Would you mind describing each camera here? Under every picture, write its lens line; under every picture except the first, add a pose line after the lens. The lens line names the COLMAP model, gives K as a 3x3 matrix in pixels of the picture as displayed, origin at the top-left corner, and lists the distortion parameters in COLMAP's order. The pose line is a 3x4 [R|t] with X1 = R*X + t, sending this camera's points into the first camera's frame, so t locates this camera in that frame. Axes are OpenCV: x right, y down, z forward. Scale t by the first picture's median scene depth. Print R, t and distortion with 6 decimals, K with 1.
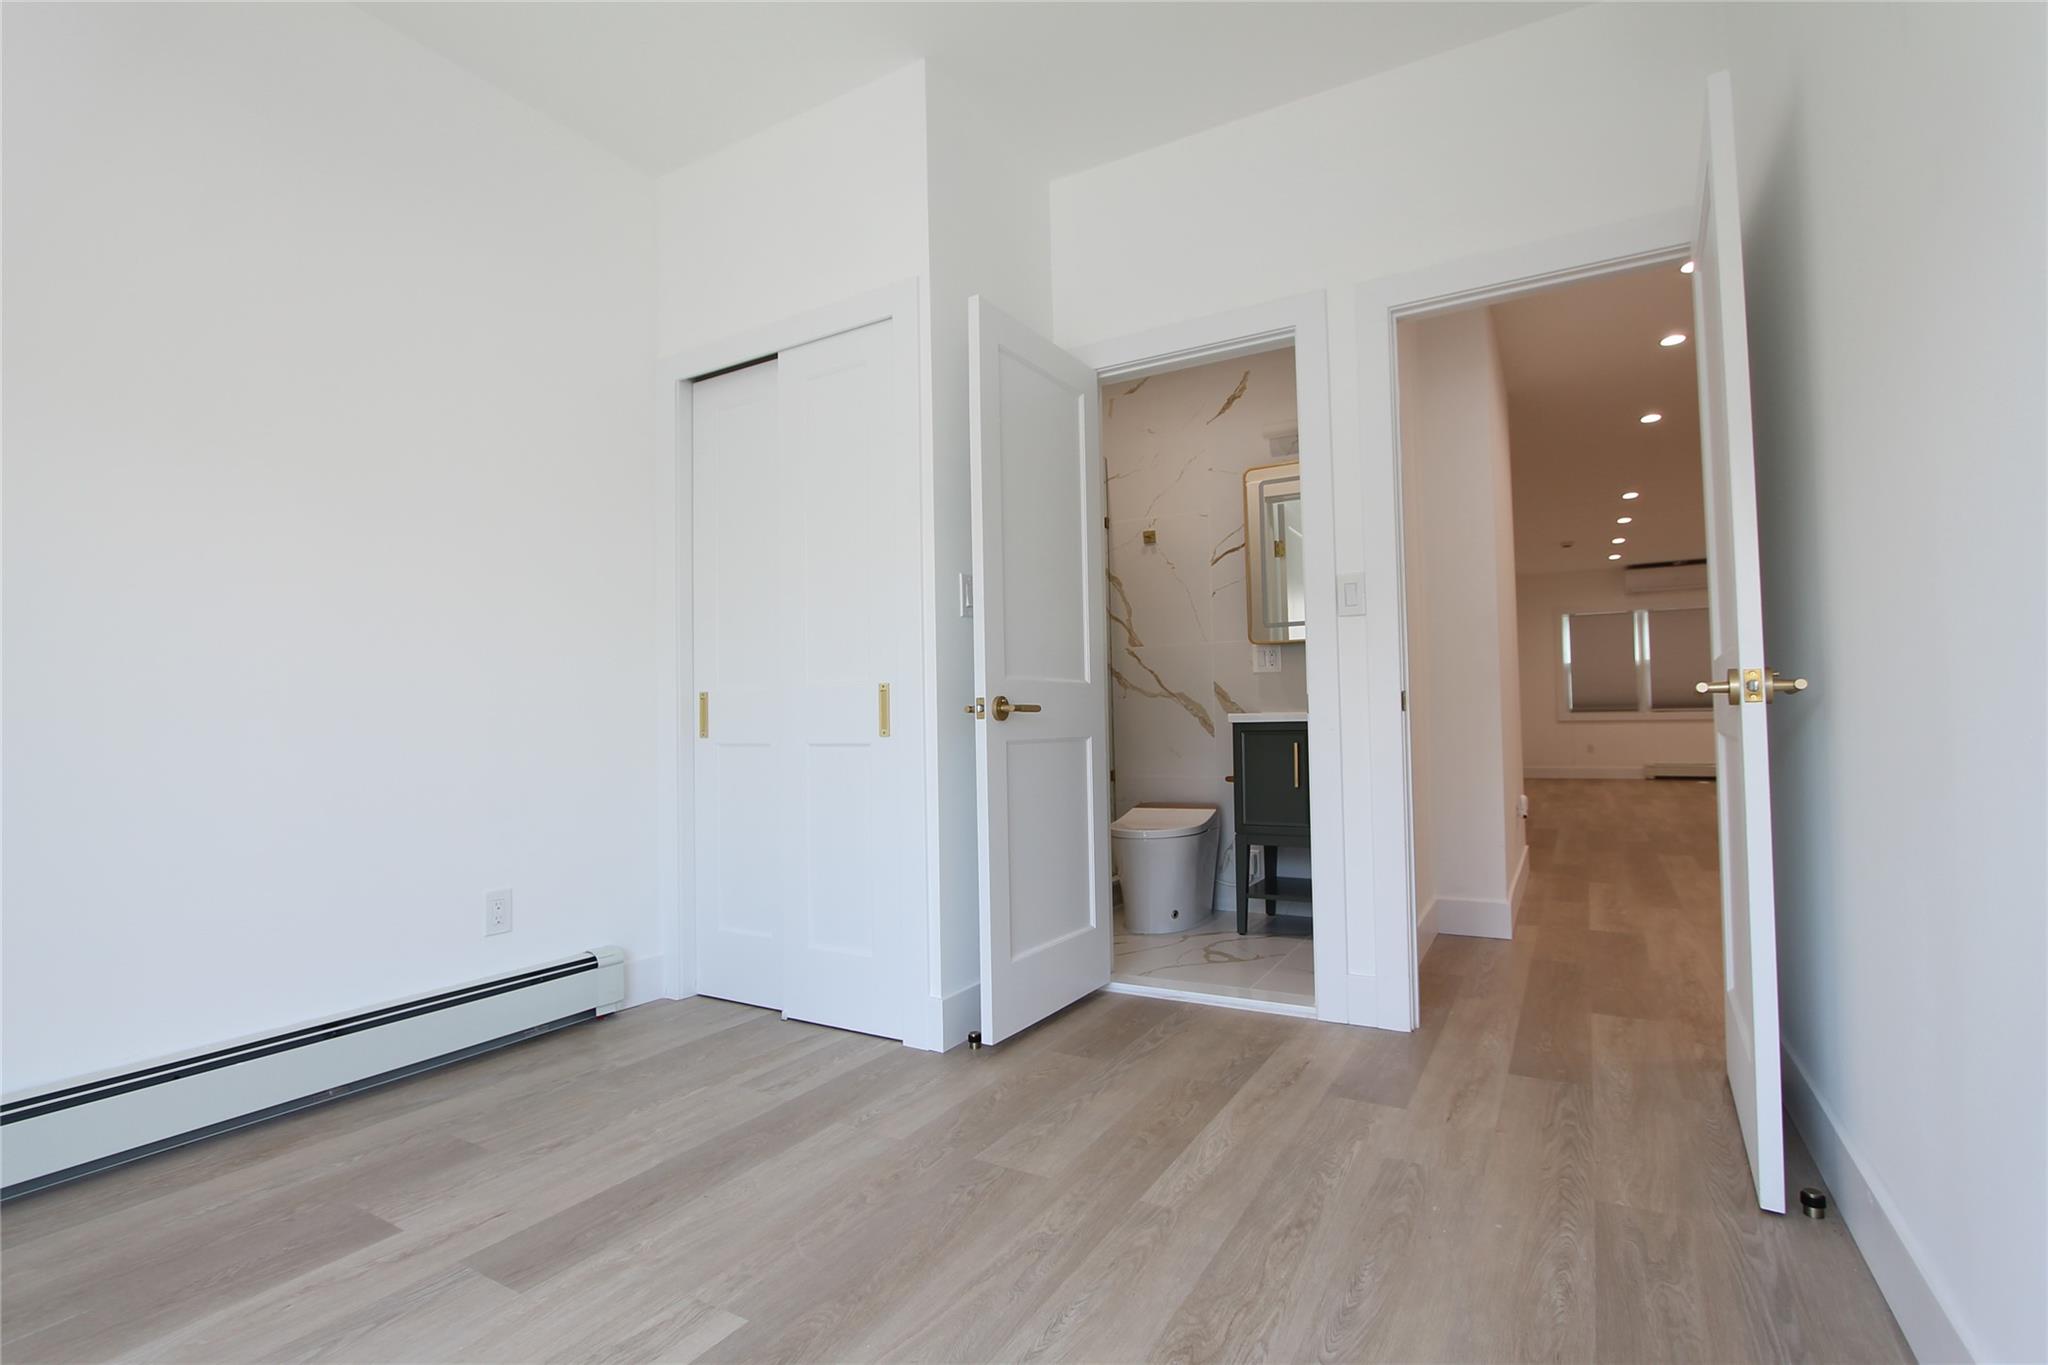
lens RADIAL K [[962.5, 0, 1029.1], [0, 962.5, 696.8], [0, 0, 1]] dist [-0.019693, 0.000256]
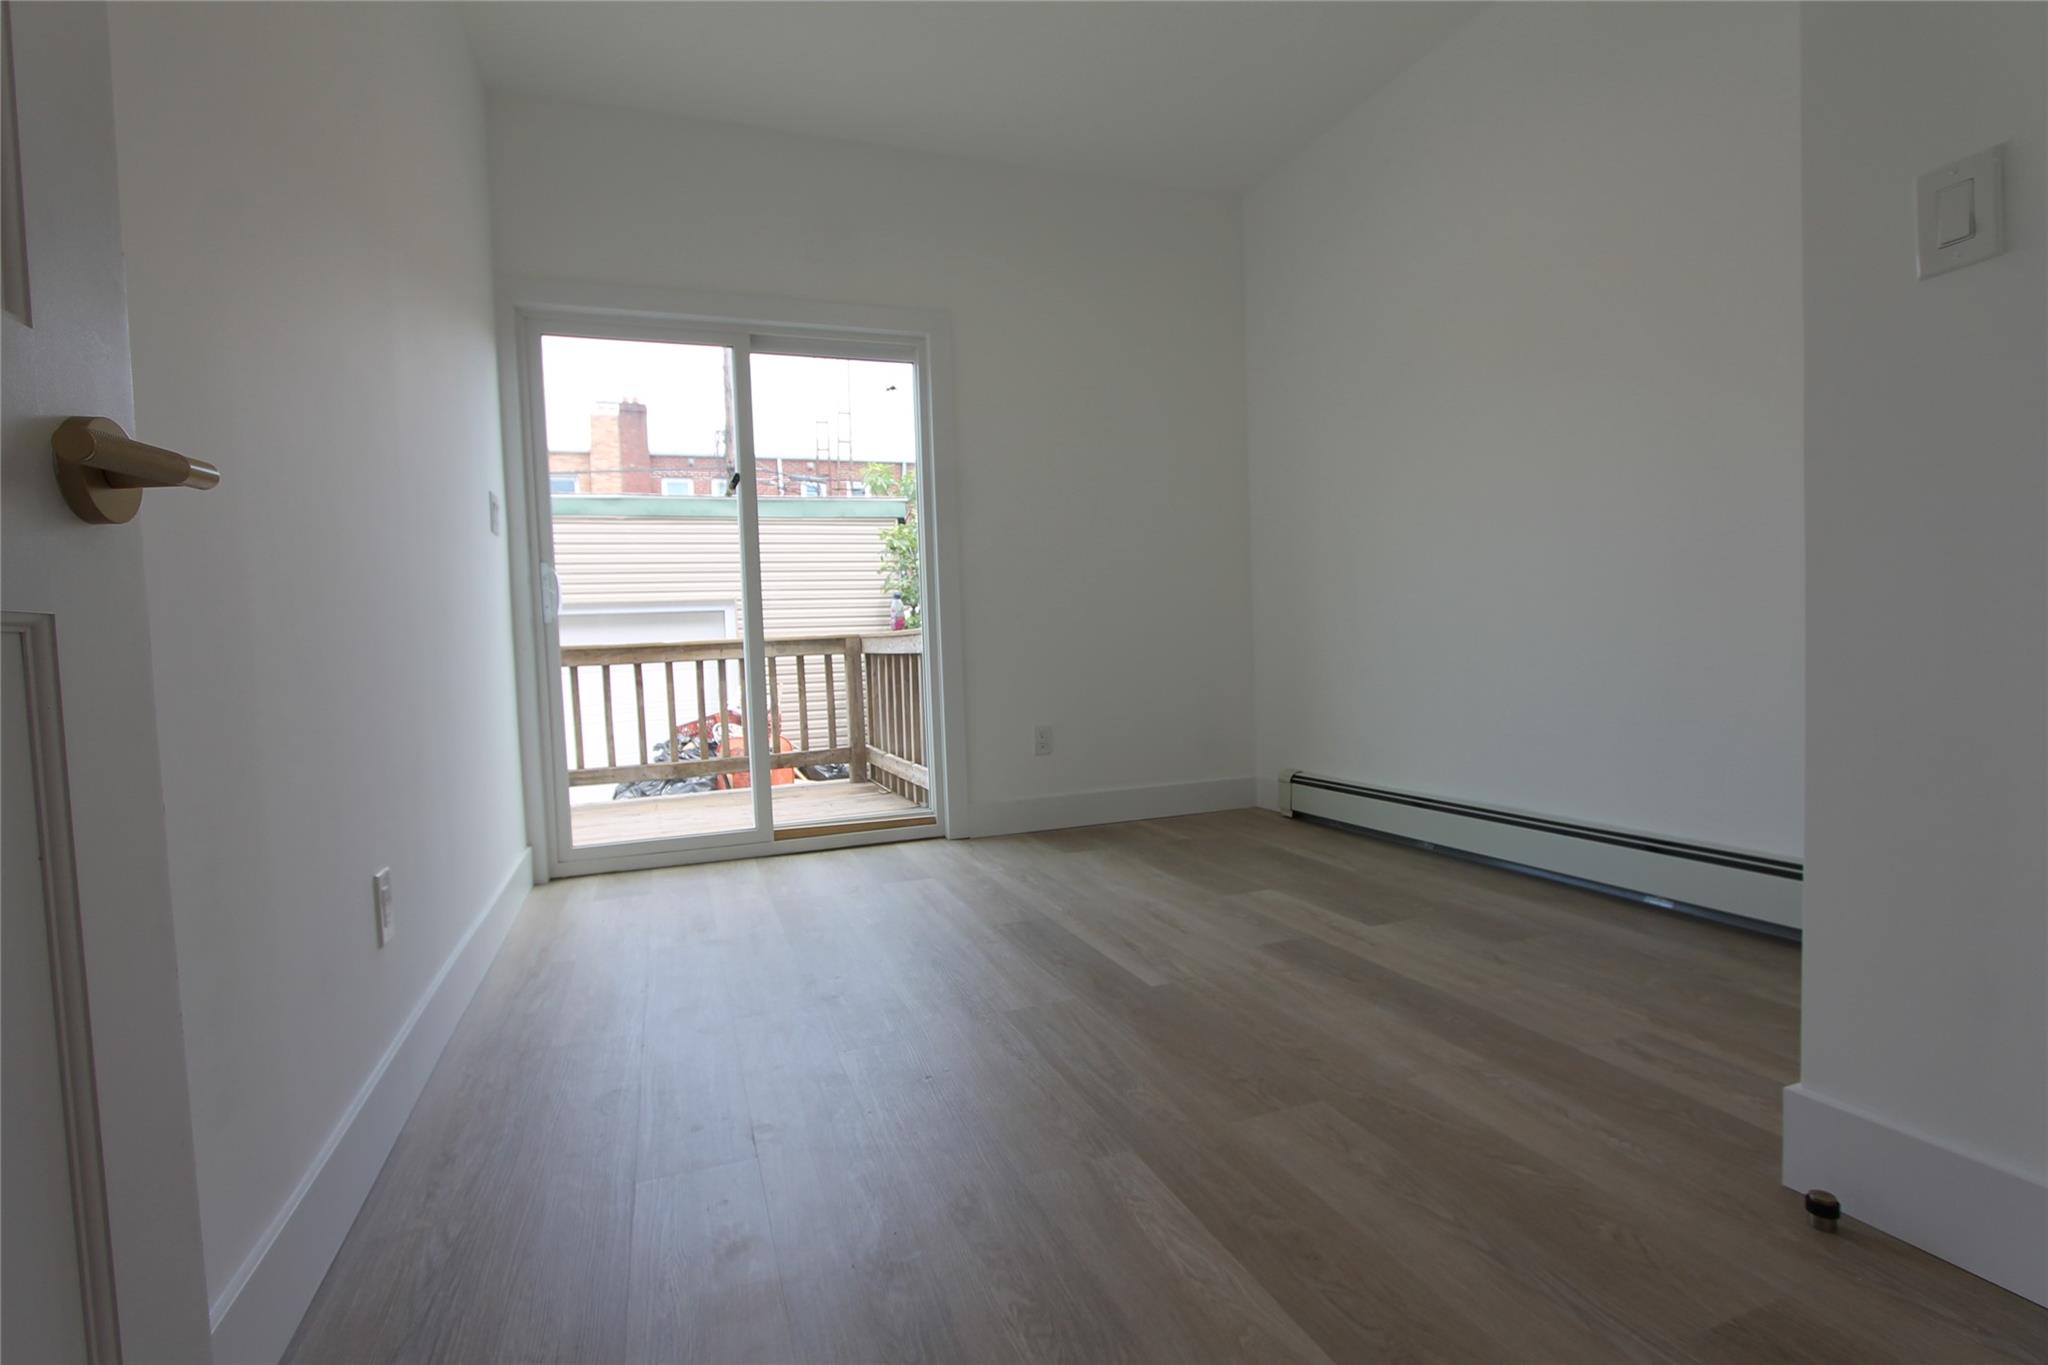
lens RADIAL K [[962.5, 0, 1041.6], [0, 962.5, 683.2], [0, 0, 1]] dist [-0.019693, 0.000256]
pose [[-0.620530, 0.076480, -0.780445, 0.784935], [0.068564, 0.996713, 0.043158, 0.064319], [0.781180, -0.026730, -0.623734, 1.449770]]
